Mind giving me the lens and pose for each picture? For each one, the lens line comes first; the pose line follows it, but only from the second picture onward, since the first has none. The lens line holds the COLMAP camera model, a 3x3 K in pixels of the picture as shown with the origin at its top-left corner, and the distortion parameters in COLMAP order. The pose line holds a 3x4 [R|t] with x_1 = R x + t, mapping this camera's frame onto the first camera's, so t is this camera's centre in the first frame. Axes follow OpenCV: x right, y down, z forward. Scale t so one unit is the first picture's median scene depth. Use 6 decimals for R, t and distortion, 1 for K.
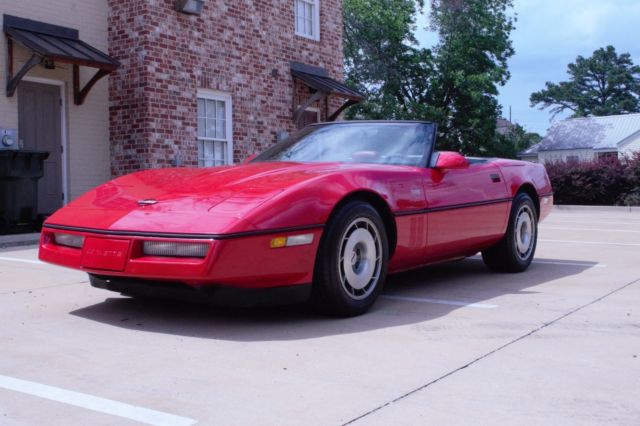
lens RADIAL K [[772.6, 0, 320.0], [0, 772.6, 213.0], [0, 0, 1]] dist [-0.009774, -0.006119]
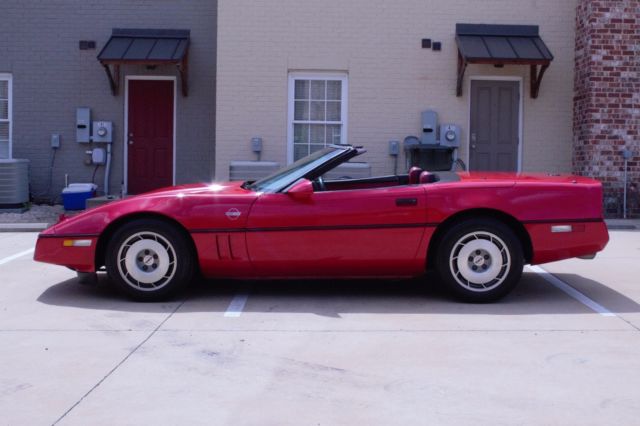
lens RADIAL K [[825.5, 0, 320.0], [0, 825.5, 213.0], [0, 0, 1]] dist [-0.098552, 0.240467]
pose [[0.590539, 0.067147, -0.804211, 0.417028], [-0.038861, 0.997742, 0.054770, -0.035268], [0.806073, -0.001092, 0.591816, 0.113831]]
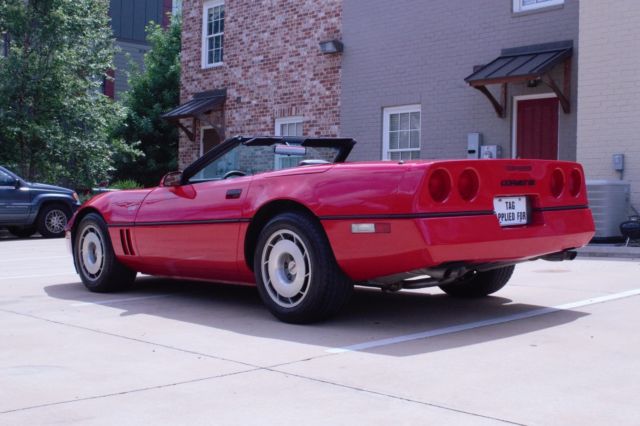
lens RADIAL K [[825.5, 0, 320.0], [0, 825.5, 213.0], [0, 0, 1]] dist [-0.098552, 0.240467]
pose [[-0.173104, 0.023695, -0.984618, 0.449404], [-0.030531, 0.999101, 0.029411, -0.022596], [0.984430, 0.035152, -0.172225, 0.502751]]
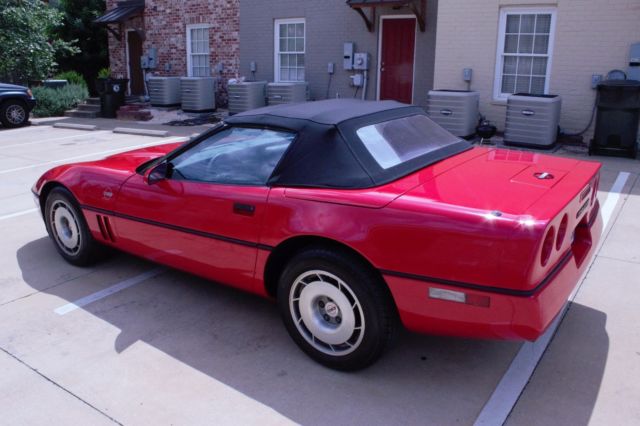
lens RADIAL K [[534.7, 0, 320.0], [0, 534.7, 213.0], [0, 0, 1]] dist [-0.186297, 0.168142]
pose [[0.043573, 0.282189, -0.958369, 0.289554], [-0.033586, 0.959151, 0.280892, -0.074069], [0.998486, 0.019948, 0.051271, 0.420813]]
